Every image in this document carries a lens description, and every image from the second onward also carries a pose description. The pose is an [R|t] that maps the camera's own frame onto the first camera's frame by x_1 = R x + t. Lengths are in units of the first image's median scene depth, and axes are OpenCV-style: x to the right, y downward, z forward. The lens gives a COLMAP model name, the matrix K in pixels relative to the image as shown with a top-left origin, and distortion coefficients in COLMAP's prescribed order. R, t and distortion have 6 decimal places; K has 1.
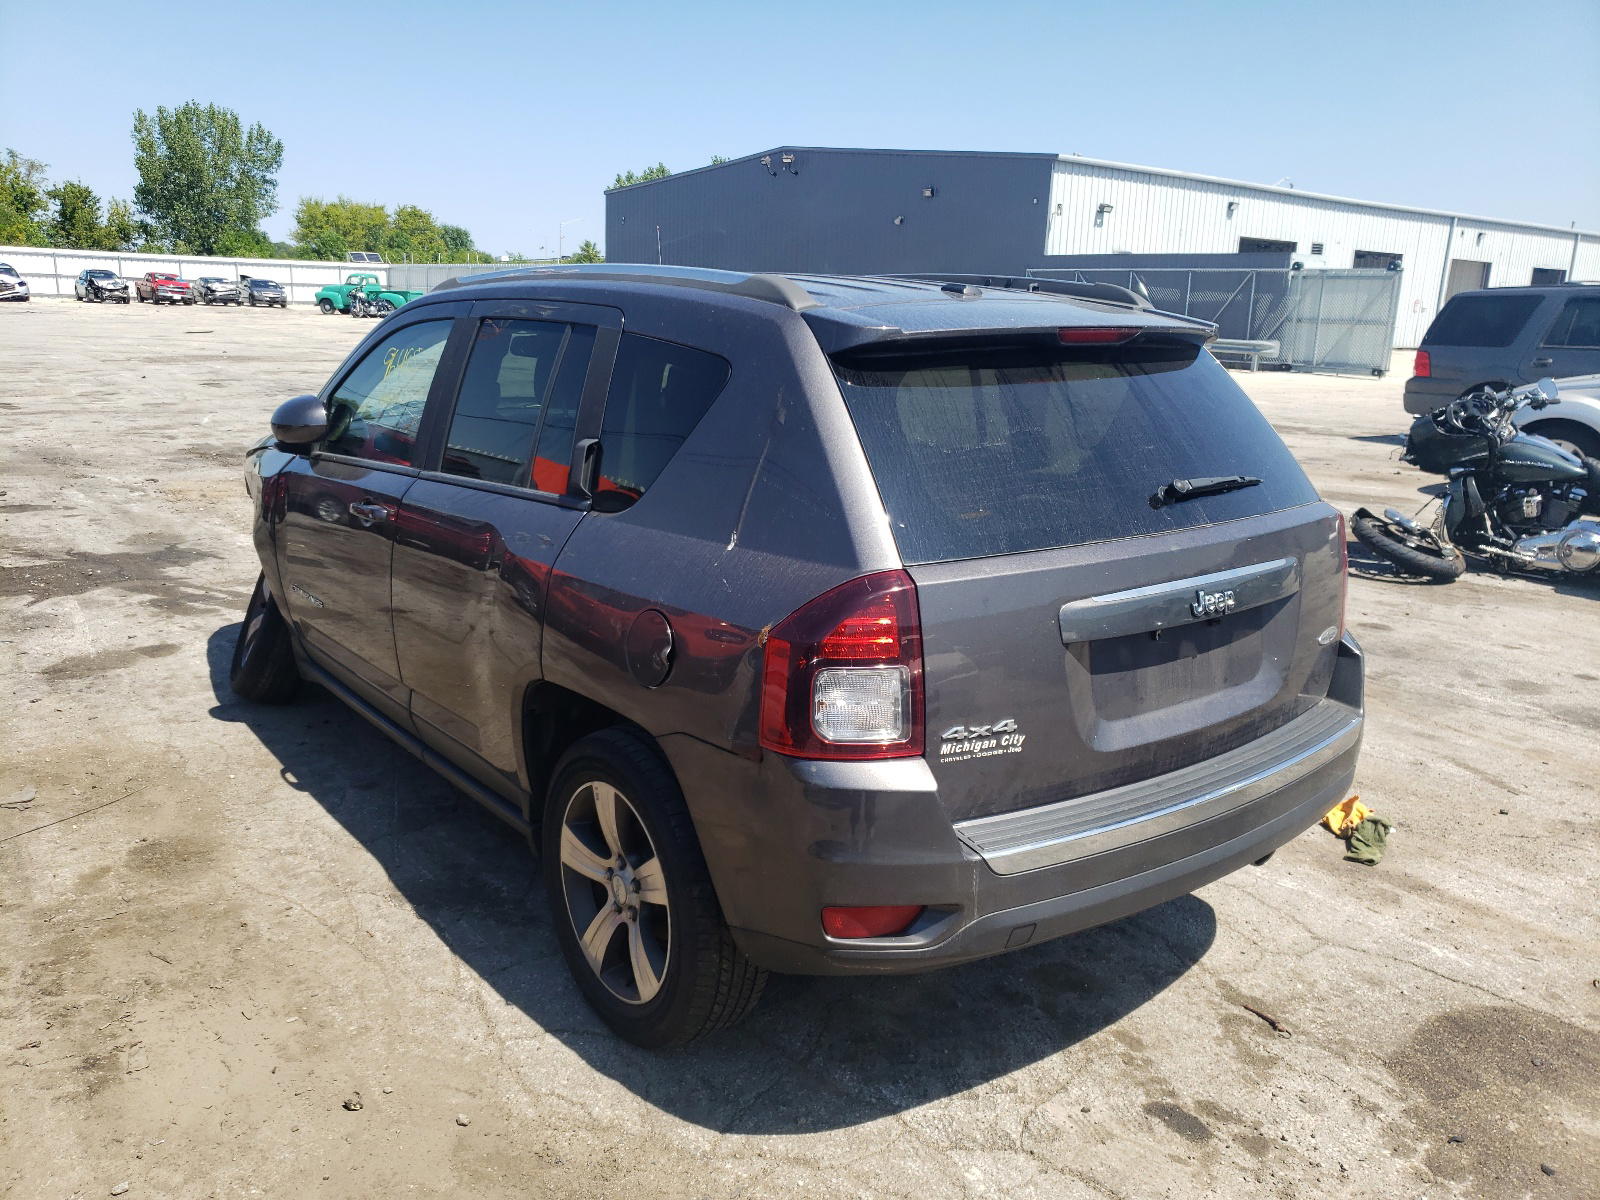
lens RADIAL K [[1250.4, 0, 790.3], [0, 1250.4, 600.9], [0, 0, 1]] dist [0.013046, -0.000959]
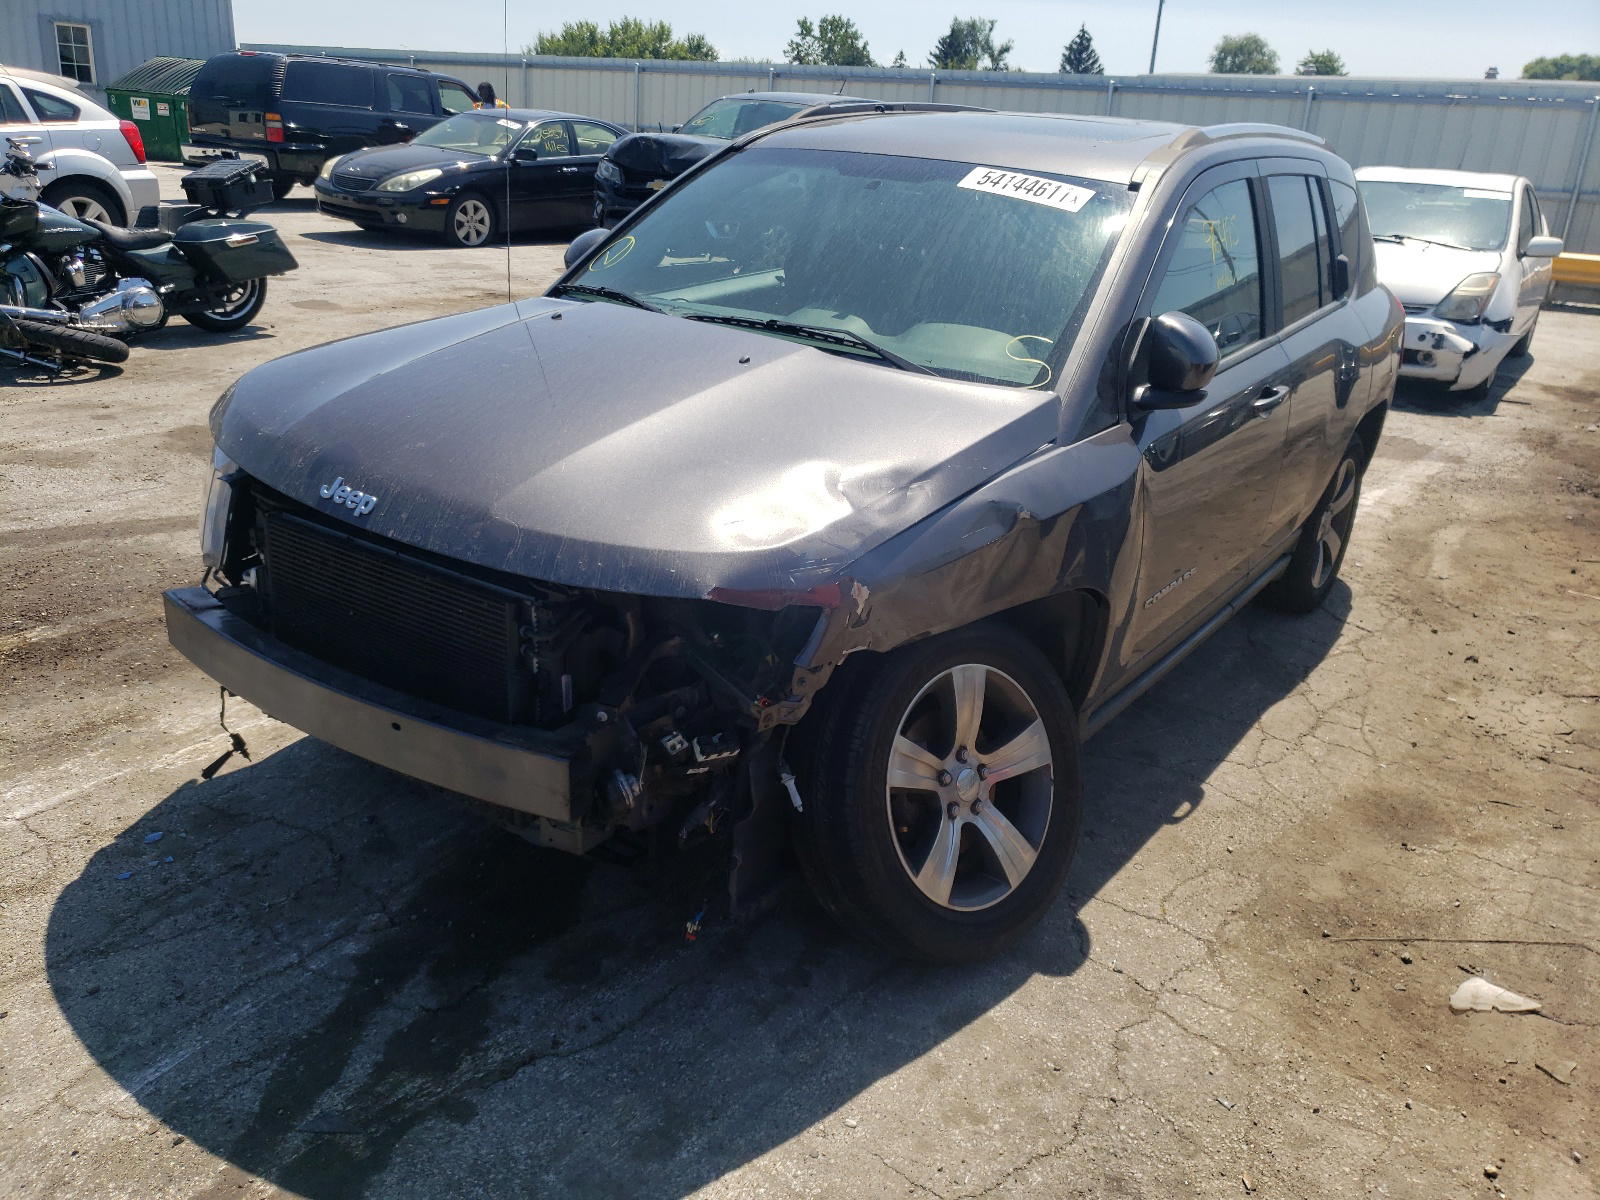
lens RADIAL K [[1250.4, 0, 794.2], [0, 1250.4, 595.1], [0, 0, 1]] dist [0.013046, -0.000959]
pose [[-0.283005, -0.374259, 0.883084, -1.273739], [0.165153, 0.887957, 0.429252, -0.455790], [-0.944792, 0.267324, -0.189486, 1.774131]]
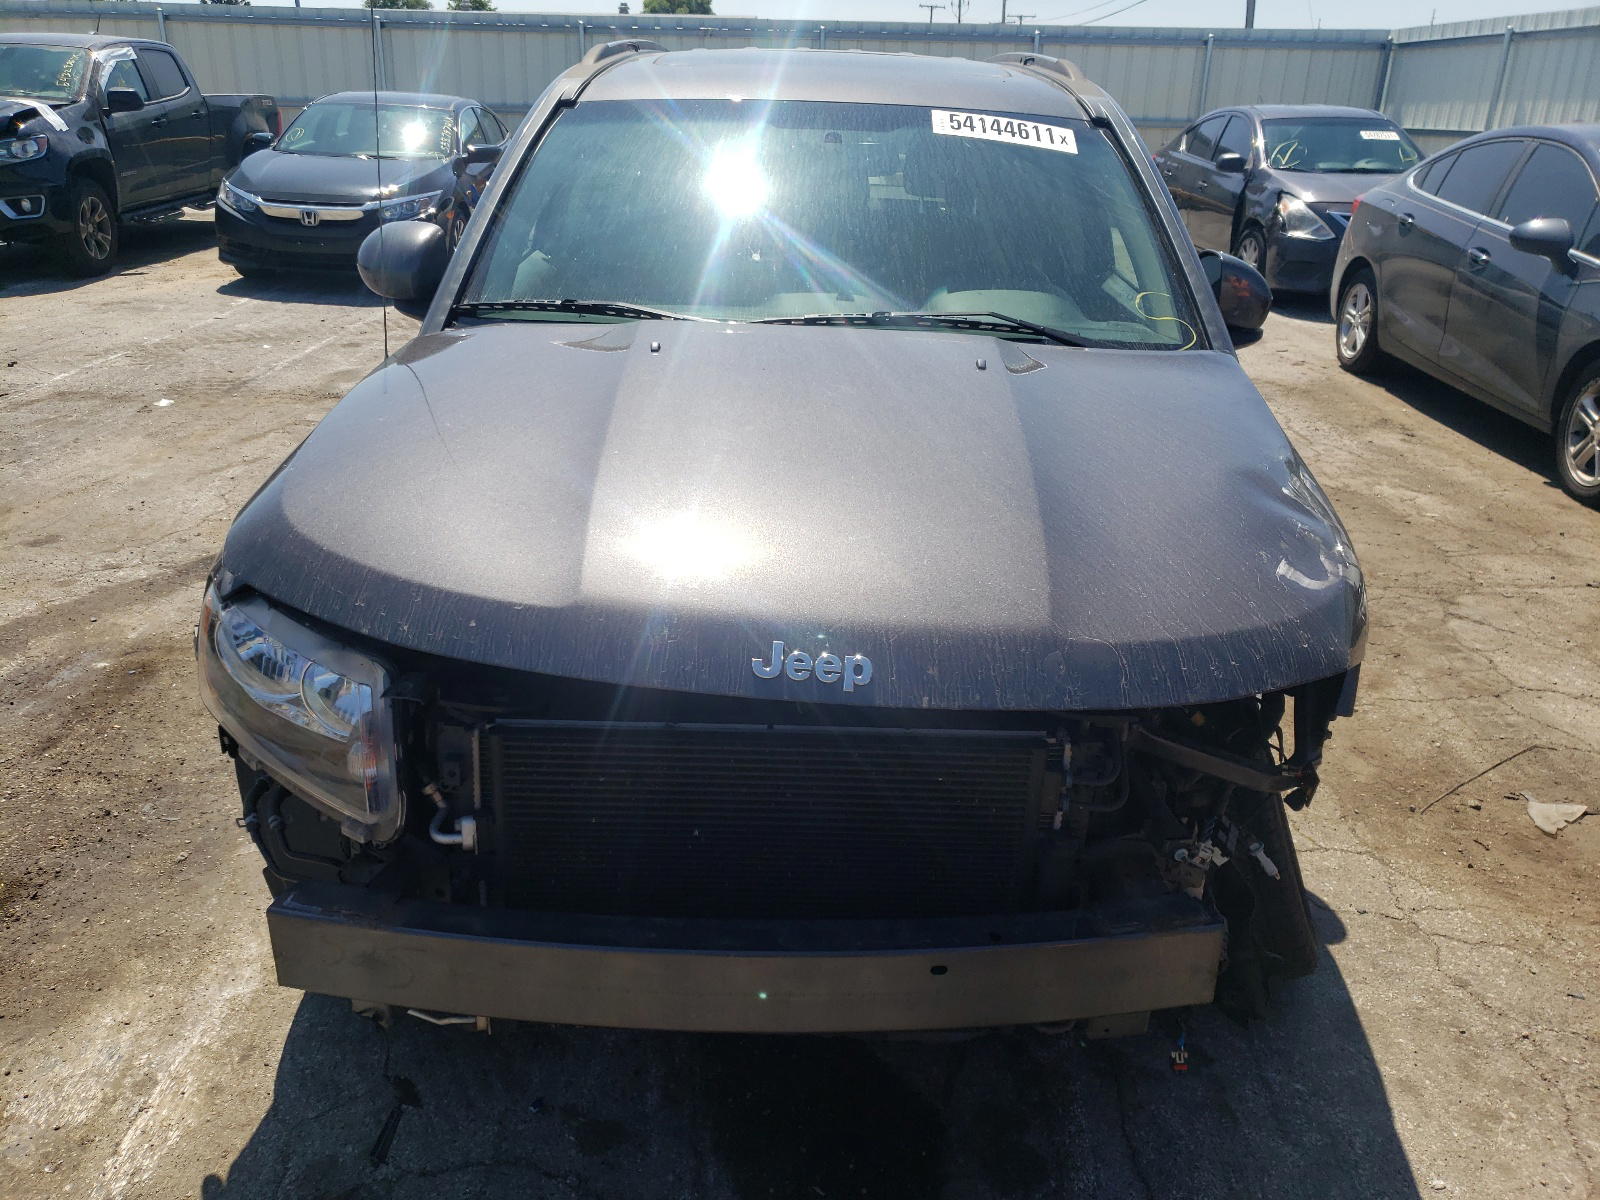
lens RADIAL K [[1250.4, 0, 775.7], [0, 1250.4, 598.1], [0, 0, 1]] dist [0.013046, -0.000959]
pose [[-0.772780, -0.273734, 0.572609, -0.824266], [0.111497, 0.829626, 0.547073, -0.513985], [-0.624803, 0.486611, -0.610598, 2.122973]]
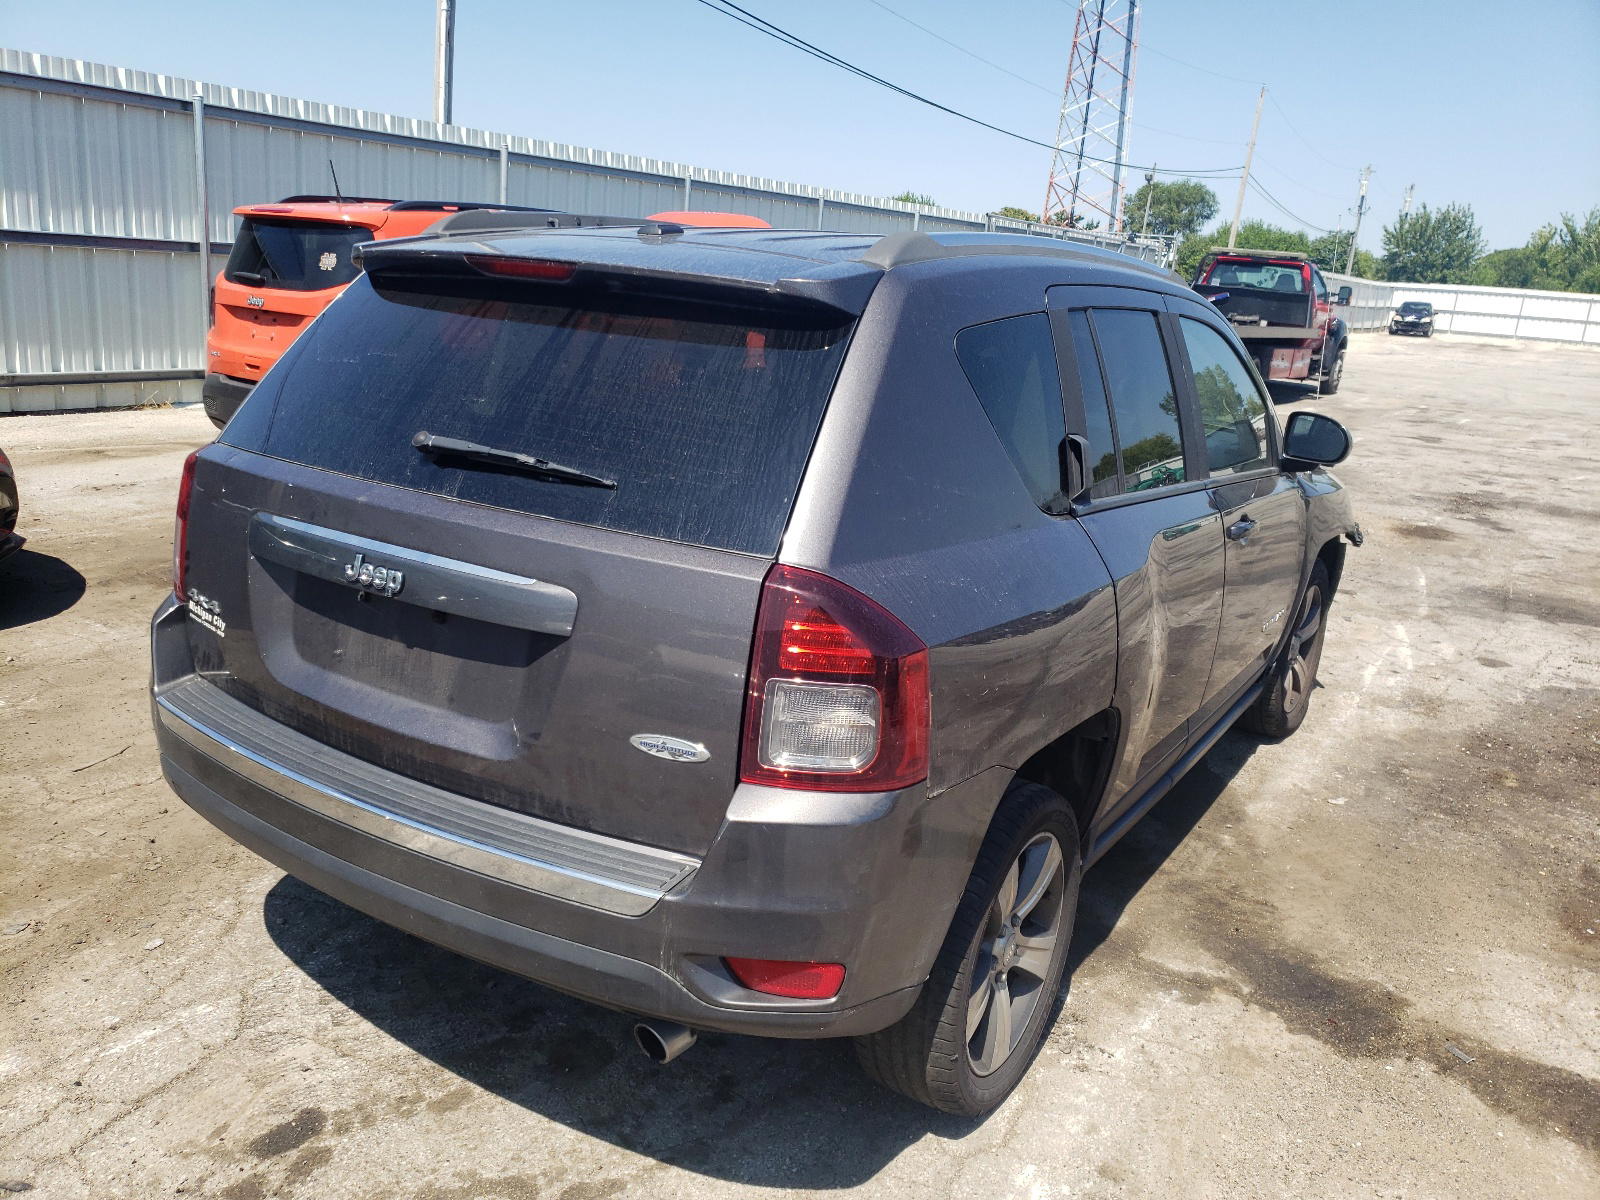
lens RADIAL K [[1253.6, 0, 785.8], [0, 1253.6, 600.6], [0, 0, 1]] dist [0.011527, 0.000143]
pose [[0.331030, 0.241273, -0.912253, 0.932426], [-0.283603, 0.947501, 0.147684, -0.143902], [0.899994, 0.209829, 0.382077, 0.724507]]
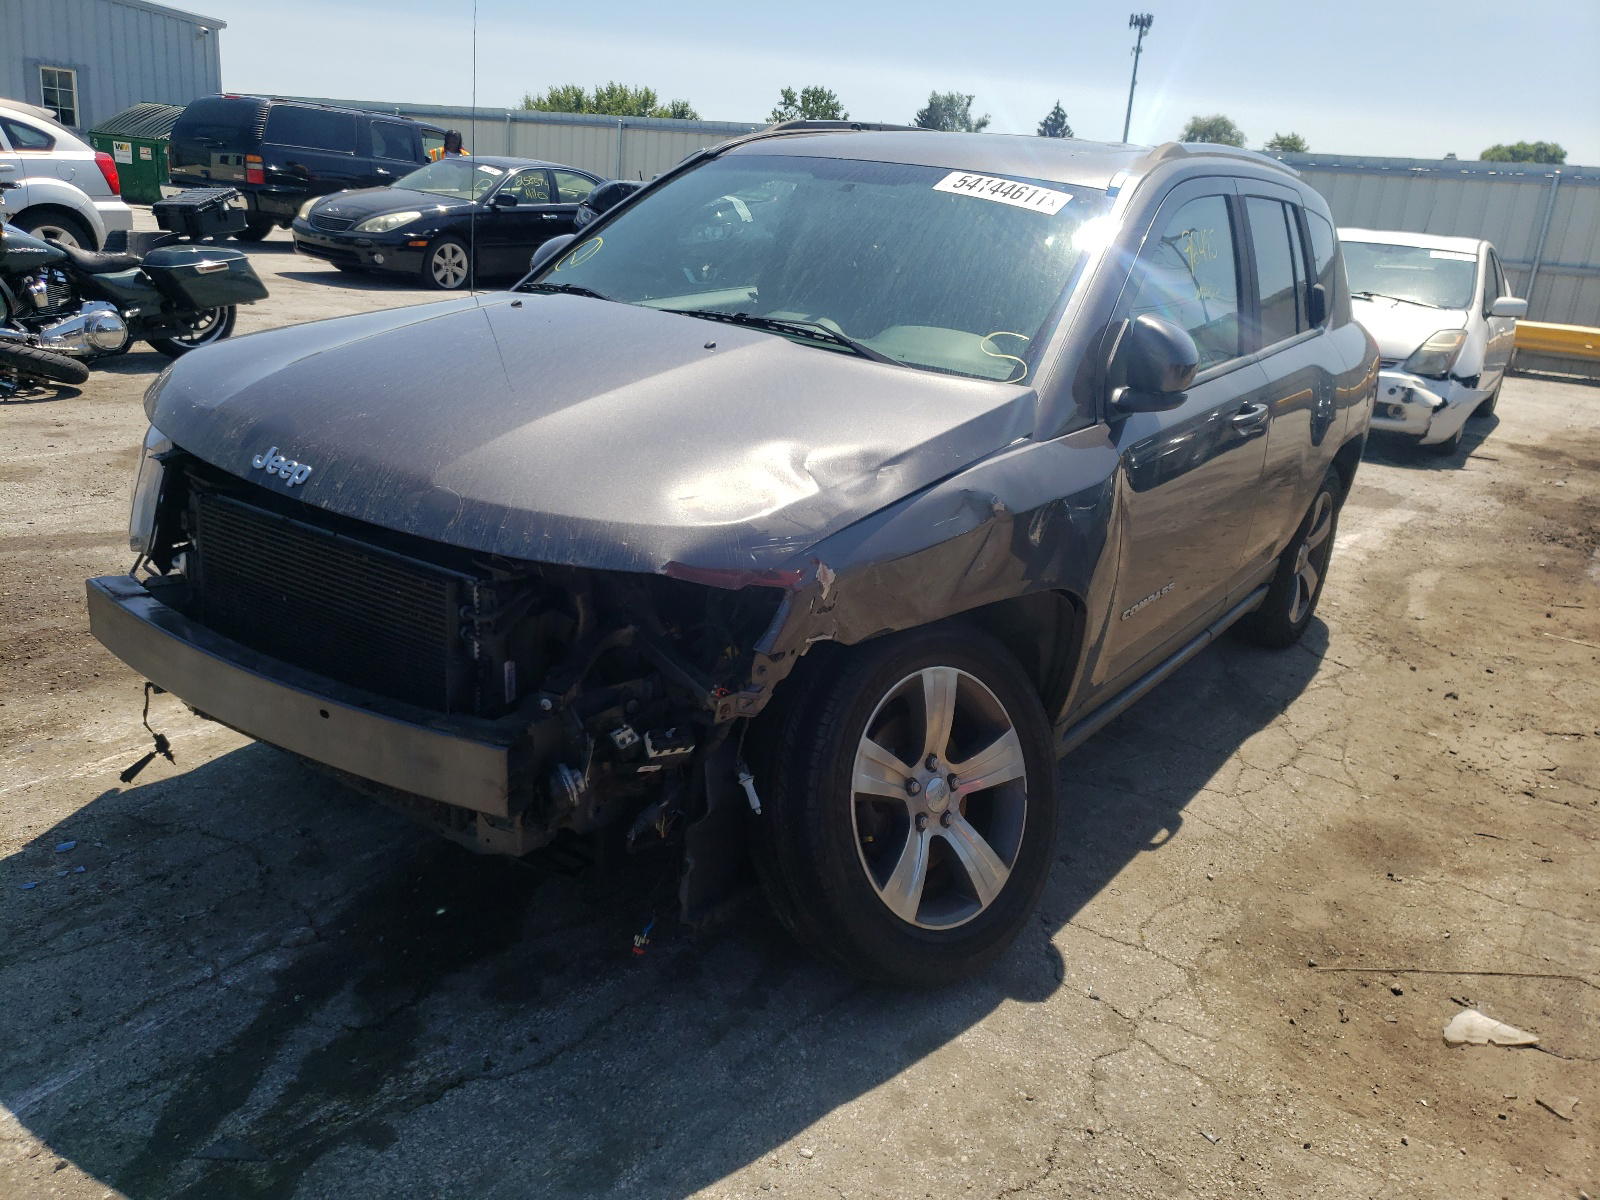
lens RADIAL K [[1250.4, 0, 797.6], [0, 1250.4, 585.3], [0, 0, 1]] dist [0.013046, -0.000959]
pose [[-0.298314, -0.330101, 0.895568, -1.254505], [0.140419, 0.912903, 0.383264, -0.404130], [-0.944082, 0.240088, -0.225979, 1.770330]]
